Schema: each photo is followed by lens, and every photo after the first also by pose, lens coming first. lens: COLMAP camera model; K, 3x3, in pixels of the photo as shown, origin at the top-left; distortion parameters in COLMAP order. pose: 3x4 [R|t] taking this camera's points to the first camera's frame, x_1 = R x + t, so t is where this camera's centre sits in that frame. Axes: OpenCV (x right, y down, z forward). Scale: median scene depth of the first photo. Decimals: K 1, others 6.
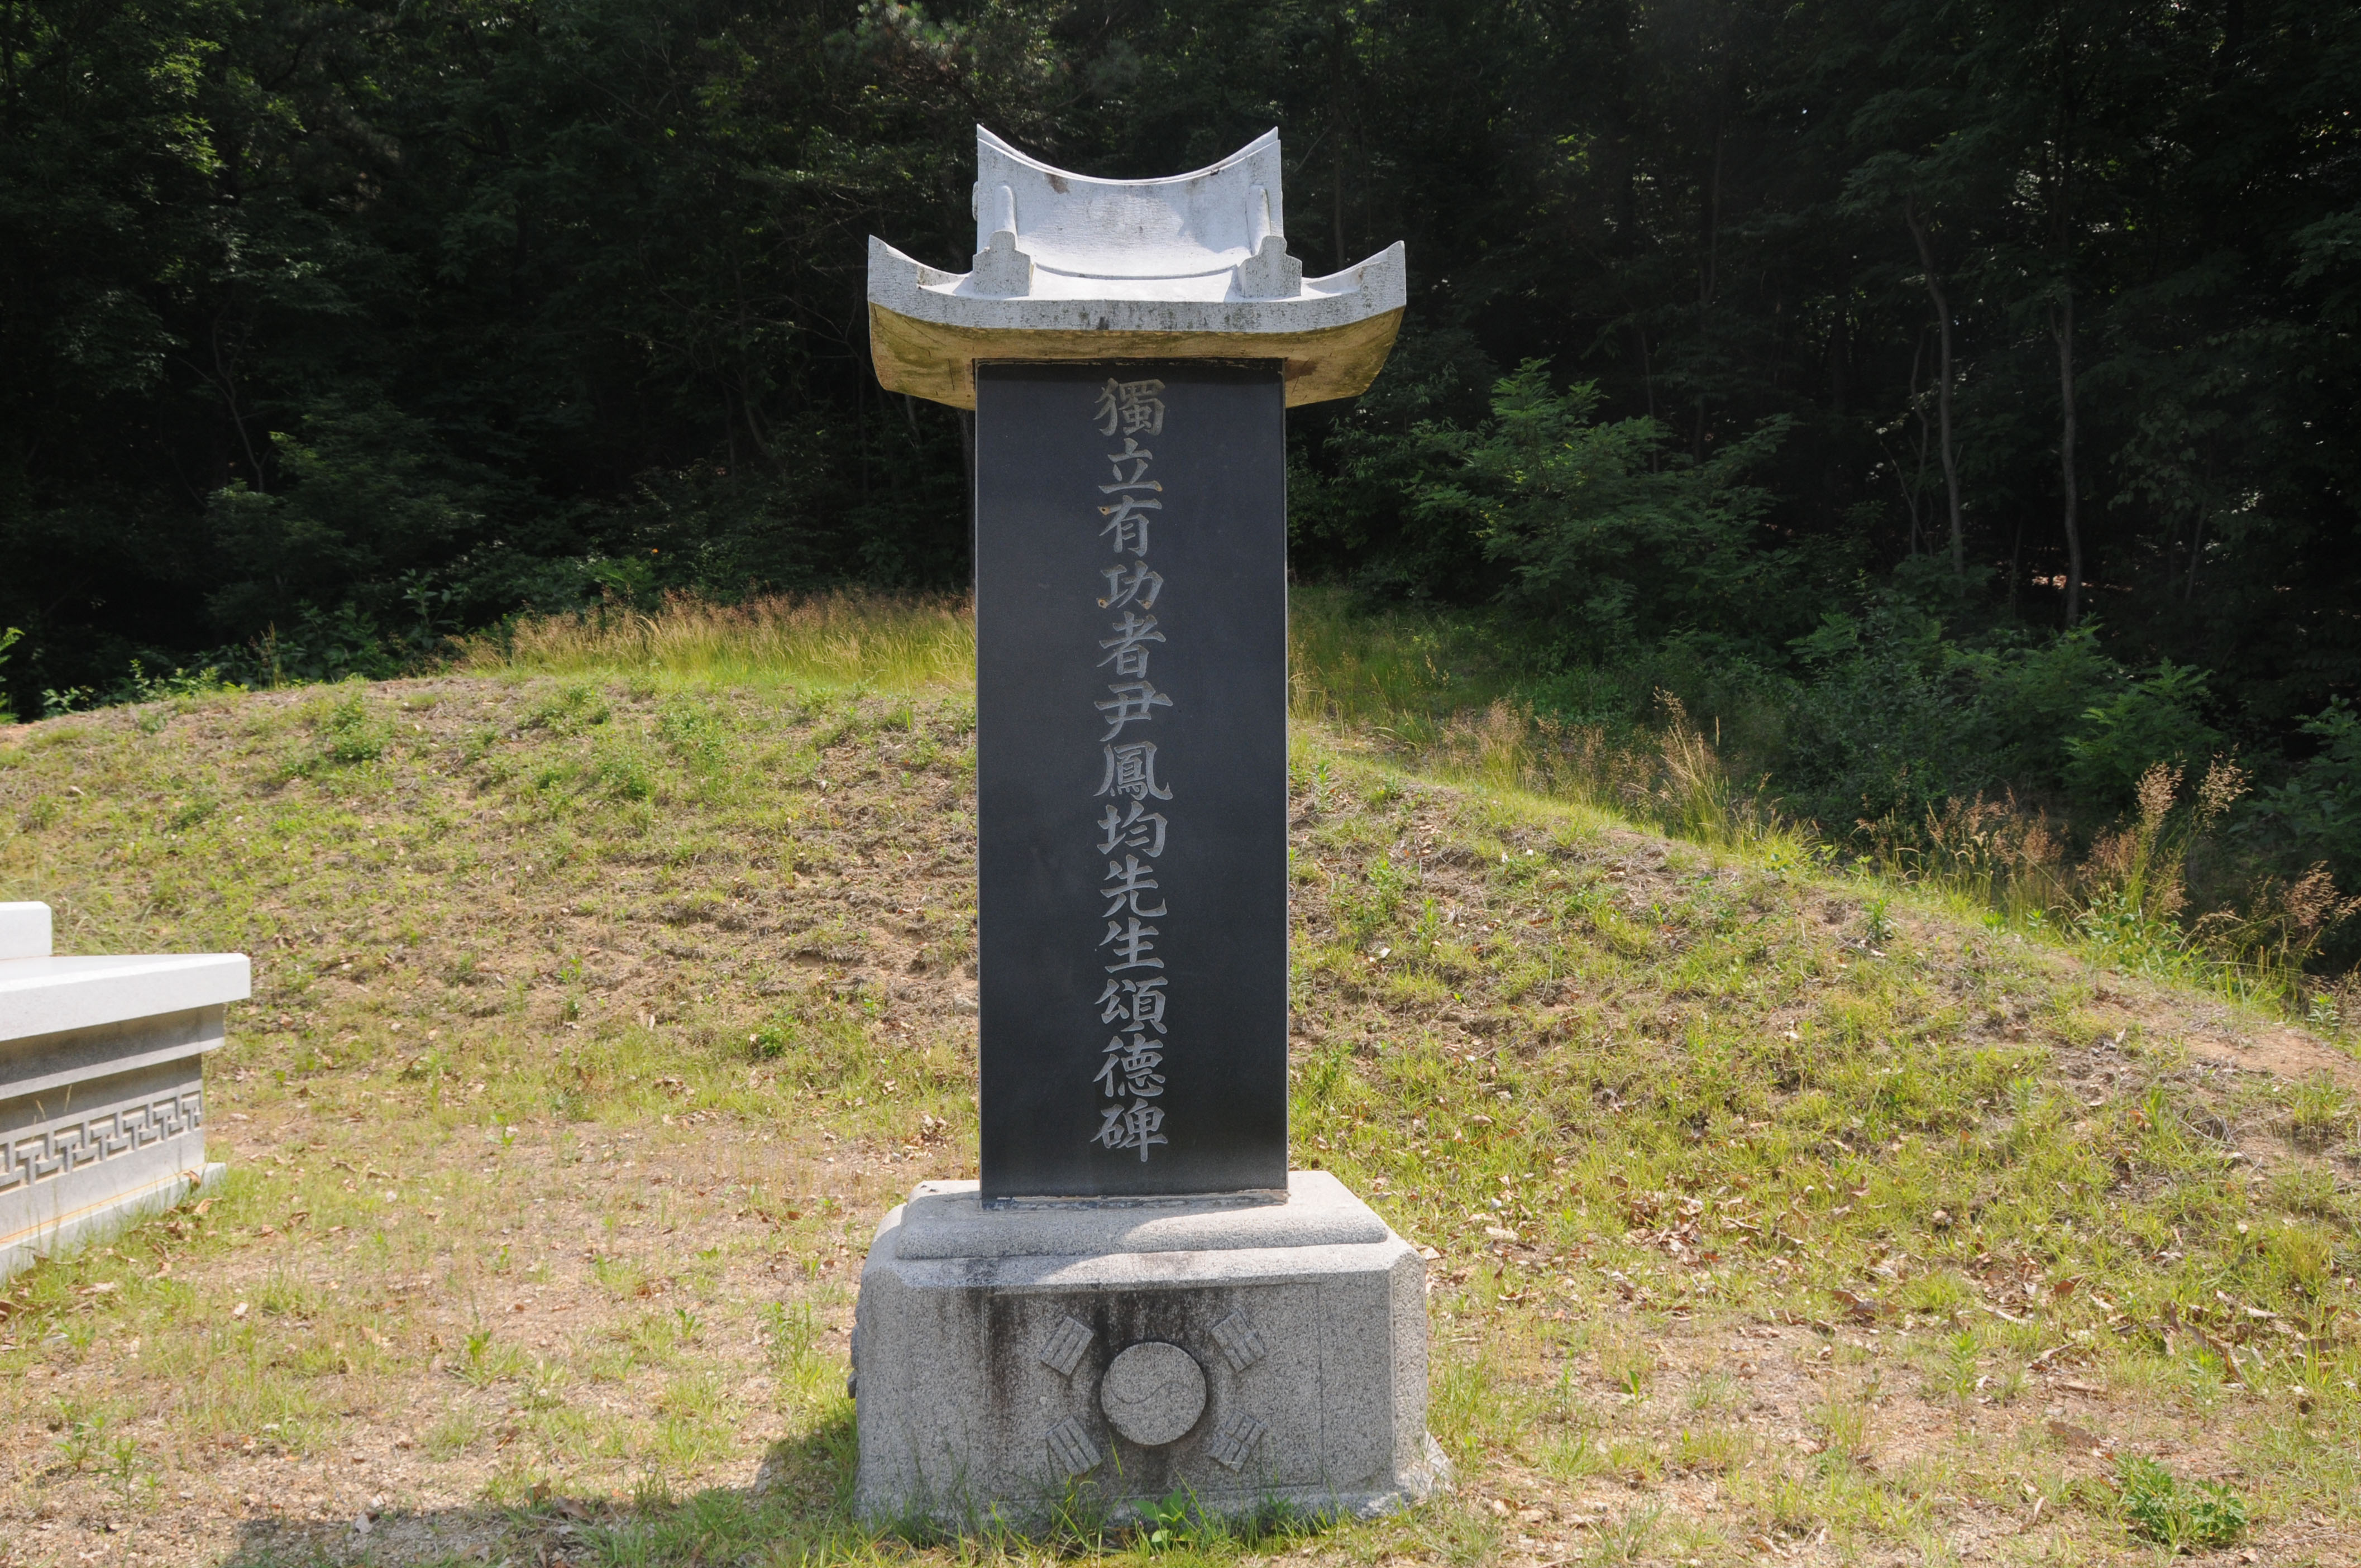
lens RADIAL K [[1811.8, 0, 1180.5], [0, 1811.8, 784.0], [0, 0, 1]] dist [-0.181428, 0.147382]
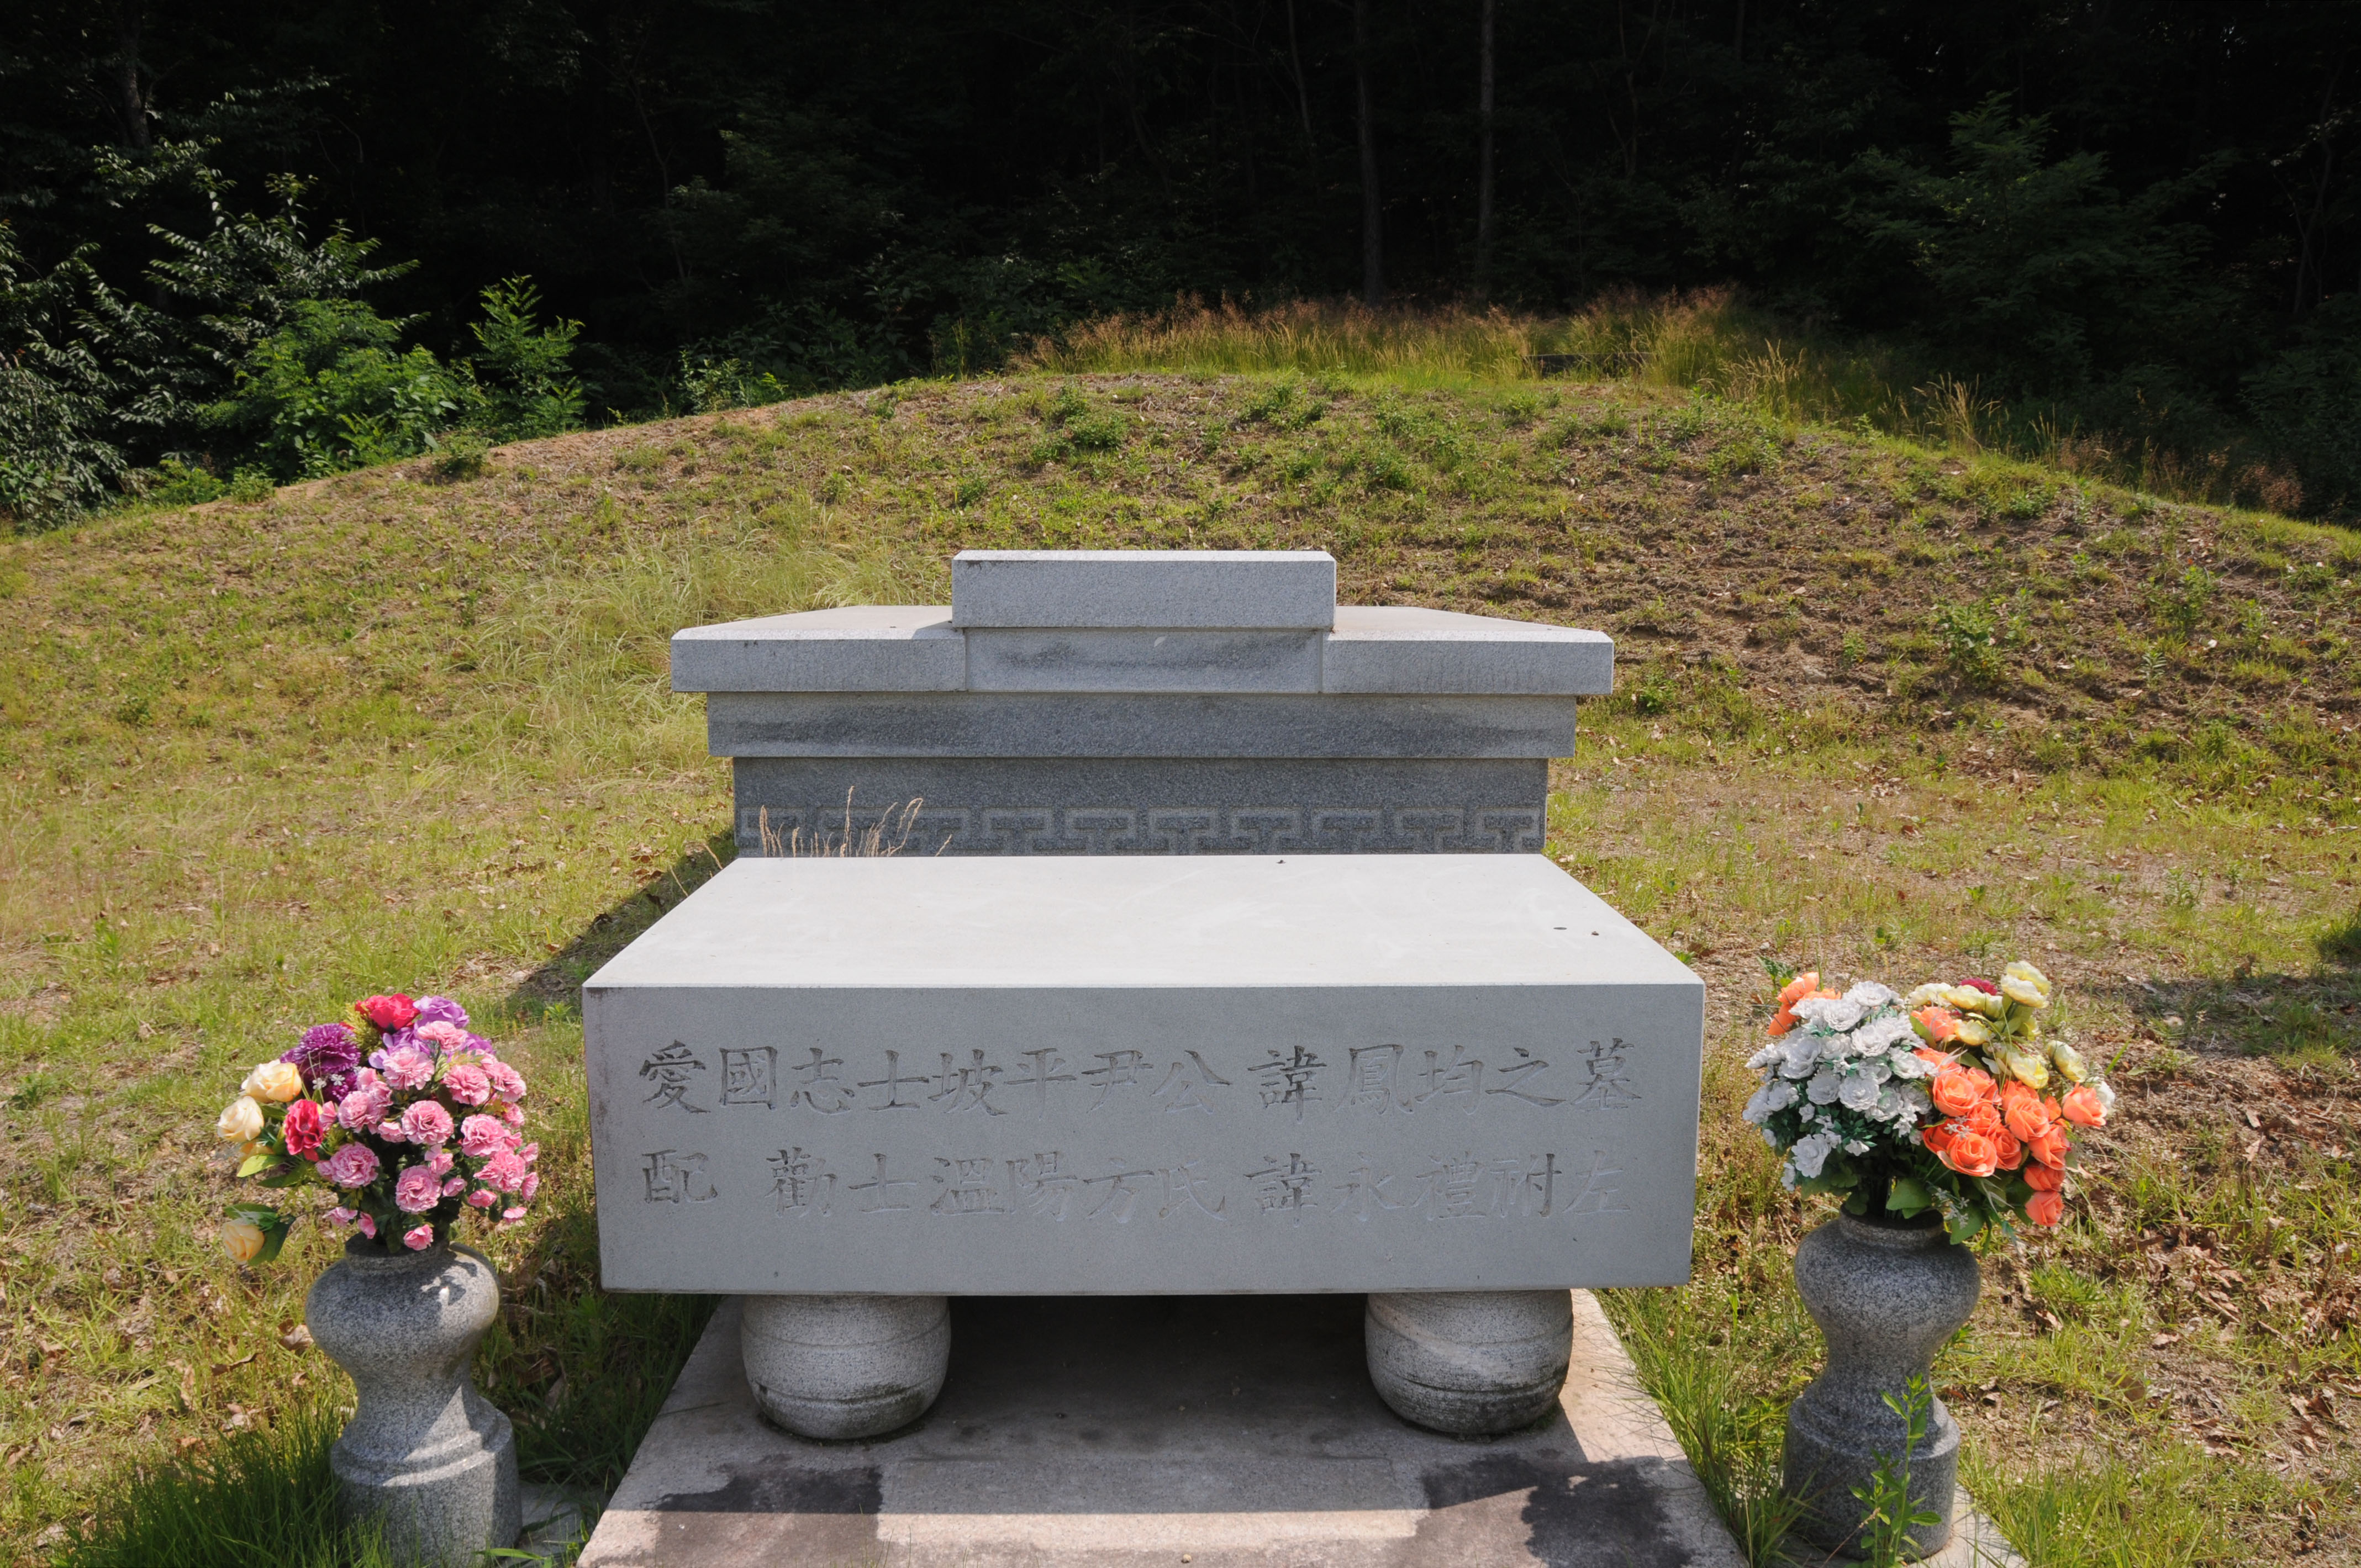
lens RADIAL K [[1811.7, 0, 1180.5], [0, 1811.7, 784.0], [0, 0, 1]] dist [-0.181428, 0.147382]
pose [[0.996601, 0.037095, -0.073549, -0.332647], [-0.024865, 0.986686, 0.160723, 0.012482], [0.078532, -0.158348, 0.984255, -0.137972]]
